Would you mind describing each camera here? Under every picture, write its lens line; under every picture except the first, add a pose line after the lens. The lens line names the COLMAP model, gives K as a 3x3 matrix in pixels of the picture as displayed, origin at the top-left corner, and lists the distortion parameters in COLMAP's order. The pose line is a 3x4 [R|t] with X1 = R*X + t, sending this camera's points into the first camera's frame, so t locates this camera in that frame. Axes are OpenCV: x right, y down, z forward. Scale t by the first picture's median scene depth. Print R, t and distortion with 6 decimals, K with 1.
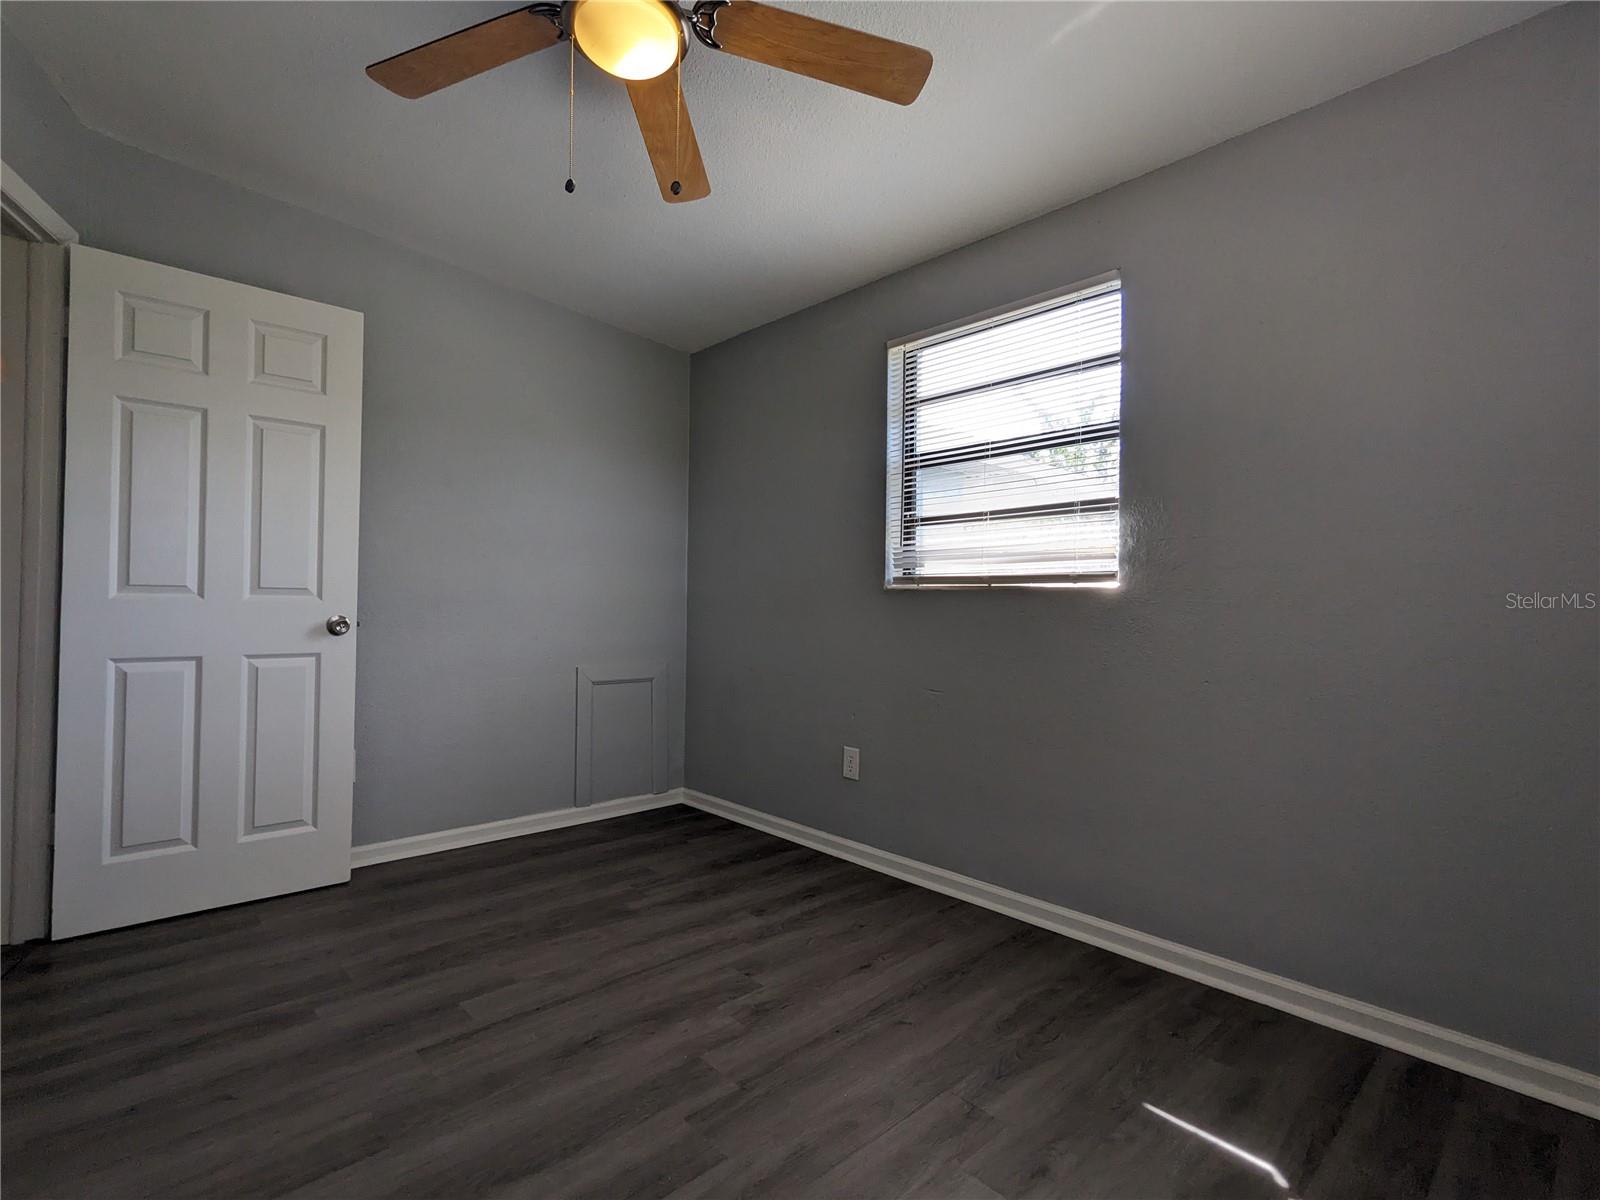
lens RADIAL K [[768.3, 0, 799.6], [0, 768.3, 597.8], [0, 0, 1]] dist [-0.012528, 0.007954]
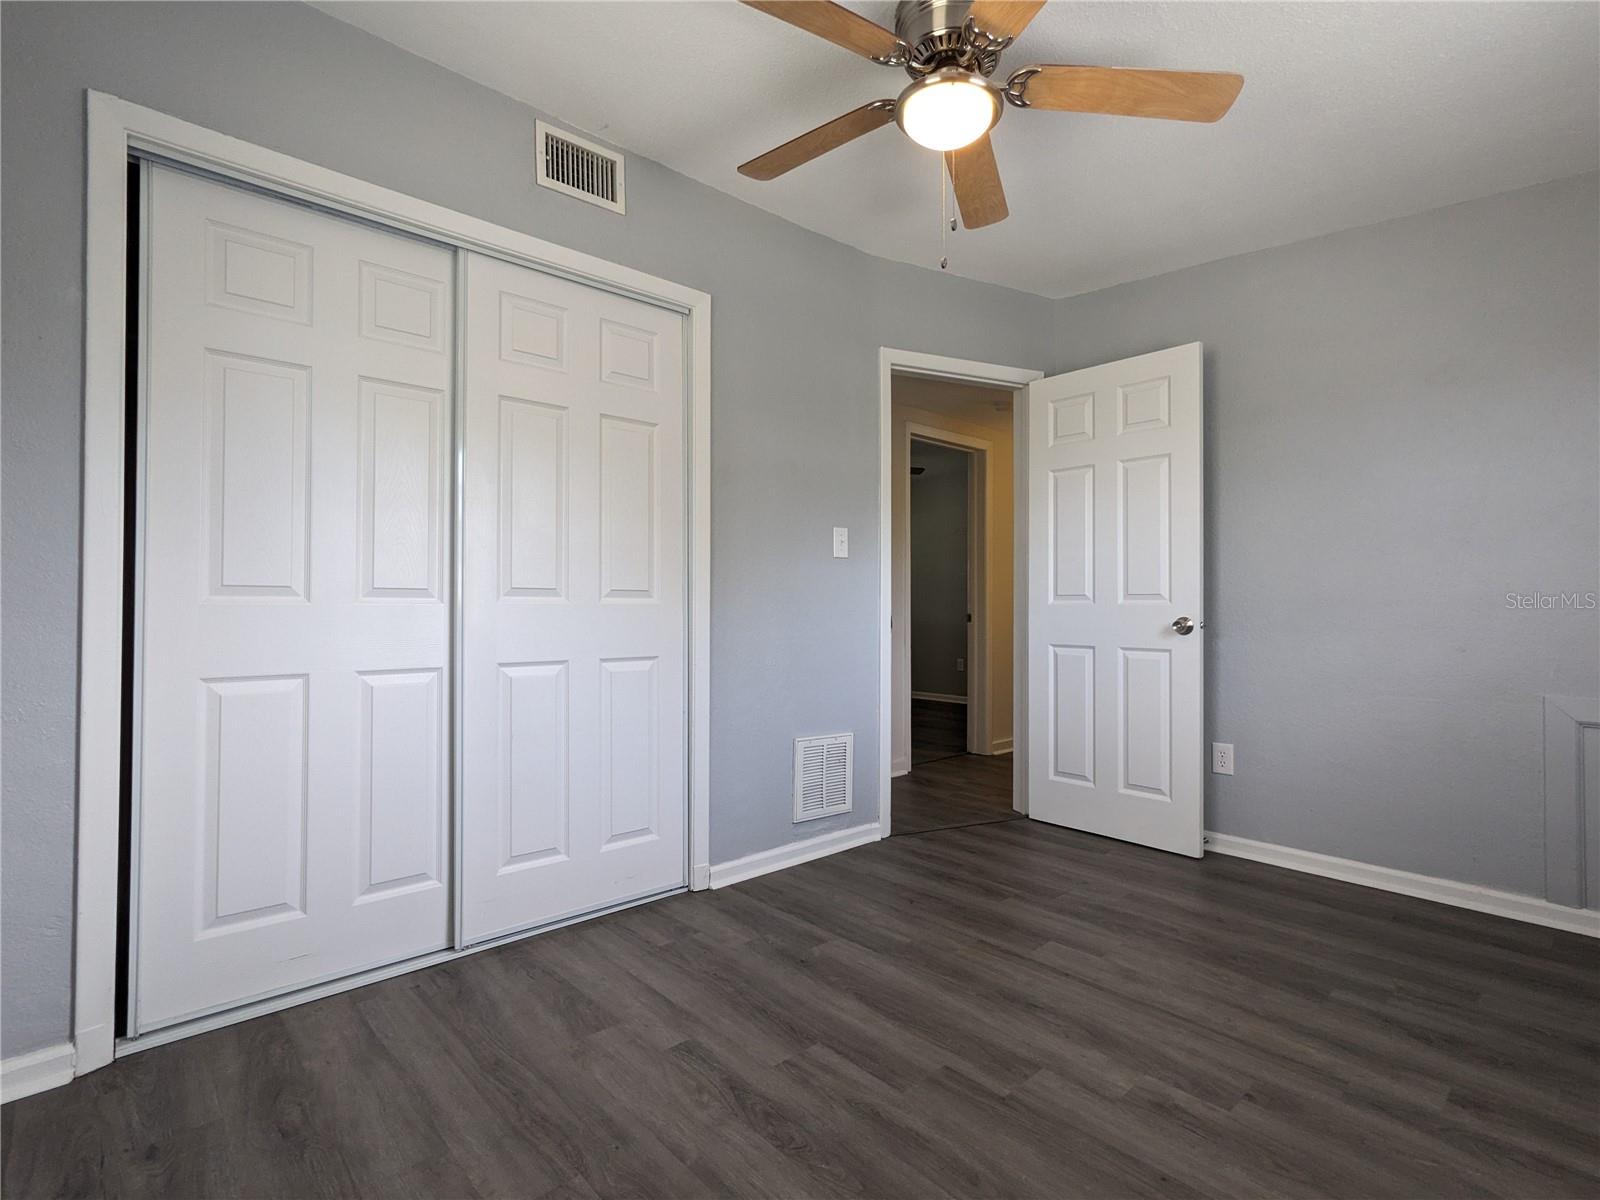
lens RADIAL K [[768.3, 0, 799.0], [0, 768.3, 602.3], [0, 0, 1]] dist [-0.012528, 0.007954]
pose [[-0.008775, -0.014128, -0.999862, 0.583772], [0.006983, 0.999875, -0.014190, 0.014287], [0.999937, -0.007107, -0.008675, 0.482975]]
